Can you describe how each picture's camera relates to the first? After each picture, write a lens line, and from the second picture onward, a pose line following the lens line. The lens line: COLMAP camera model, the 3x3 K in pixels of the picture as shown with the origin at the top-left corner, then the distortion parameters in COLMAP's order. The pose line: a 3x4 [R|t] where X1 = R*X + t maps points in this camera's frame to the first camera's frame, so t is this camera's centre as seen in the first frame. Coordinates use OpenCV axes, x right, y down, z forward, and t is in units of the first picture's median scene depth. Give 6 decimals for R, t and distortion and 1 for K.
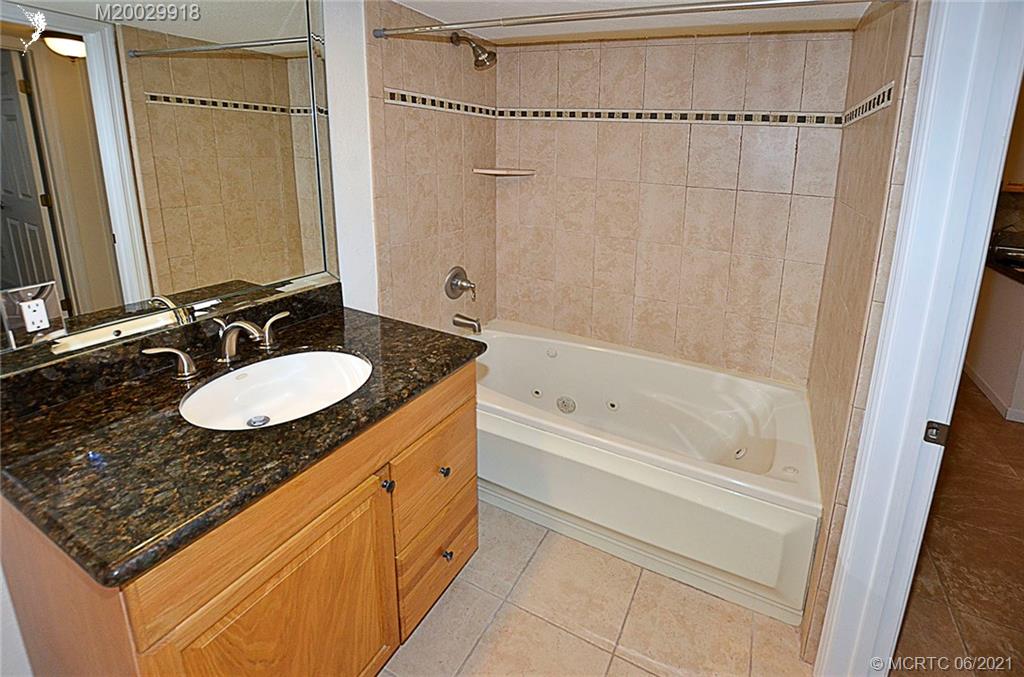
lens RADIAL K [[450.4, 0, 511.5], [0, 450.4, 303.6], [0, 0, 1]] dist [-0.000347, 0.000089]
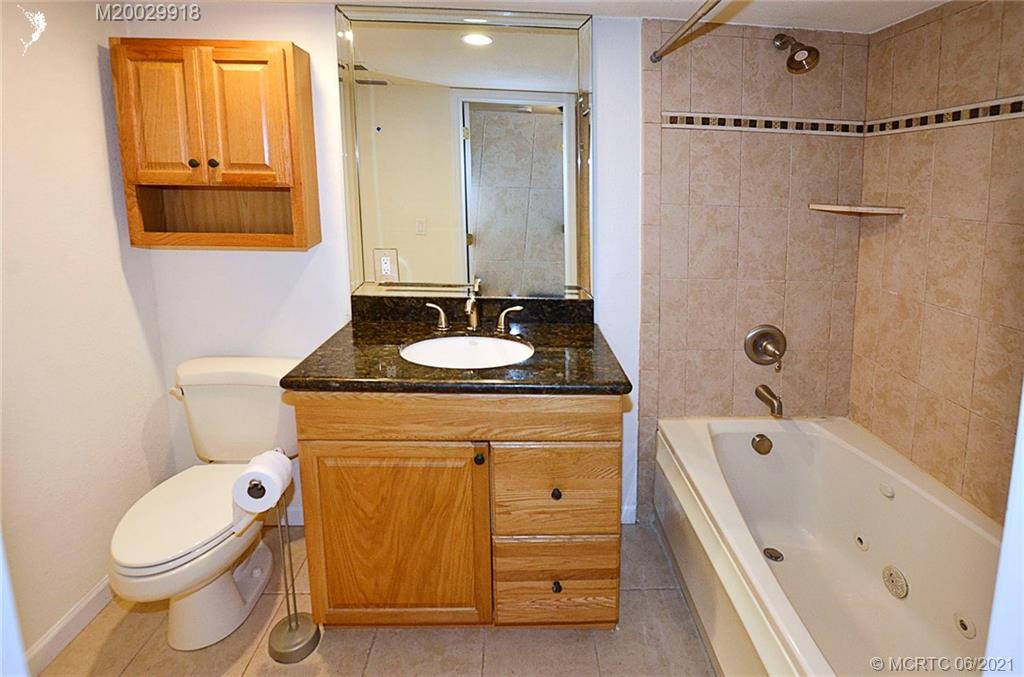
lens RADIAL K [[463.5, 0, 512.0], [0, 463.5, 338.5], [0, 0, 1]] dist [-0.015750, -0.000872]
pose [[0.531767, 0.249669, -0.809252, 0.370245], [-0.285706, 0.952426, 0.106100, -0.019146], [0.797242, 0.174788, 0.577801, 0.194756]]
